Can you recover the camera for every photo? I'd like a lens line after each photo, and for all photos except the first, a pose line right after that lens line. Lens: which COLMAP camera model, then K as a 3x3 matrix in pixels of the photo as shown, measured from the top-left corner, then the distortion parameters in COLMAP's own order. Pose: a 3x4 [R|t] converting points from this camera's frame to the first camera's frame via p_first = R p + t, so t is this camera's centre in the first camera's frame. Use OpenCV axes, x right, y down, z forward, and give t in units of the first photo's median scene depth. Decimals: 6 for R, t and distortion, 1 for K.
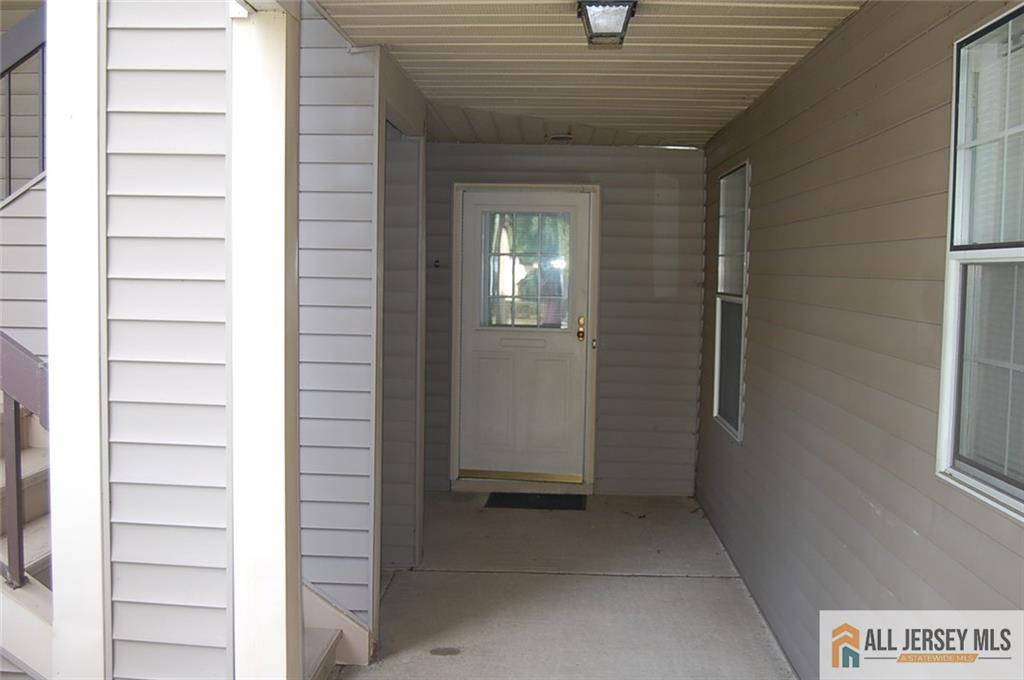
lens RADIAL K [[989.6, 0, 512.0], [0, 989.6, 340.0], [0, 0, 1]] dist [-0.060067, 0.009062]
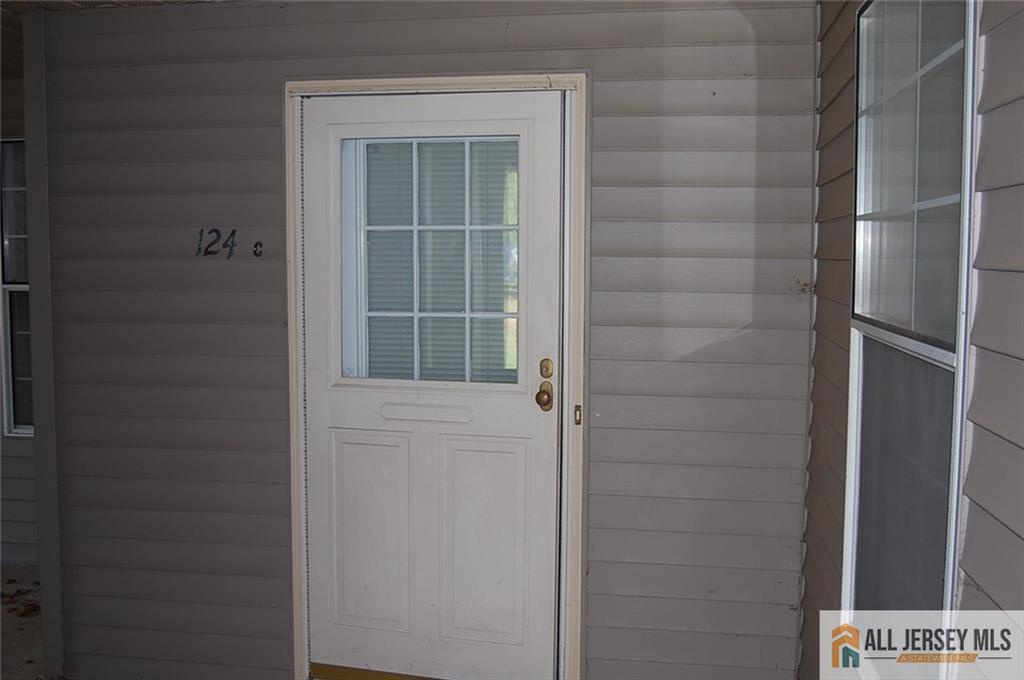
lens RADIAL K [[989.6, 0, 512.0], [0, 989.6, 340.0], [0, 0, 1]] dist [-0.060067, 0.009062]
pose [[0.994305, -0.002300, -0.106545, 0.103876], [0.003700, 0.999909, 0.012947, -0.038808], [0.106505, -0.013267, 0.994224, 0.538603]]
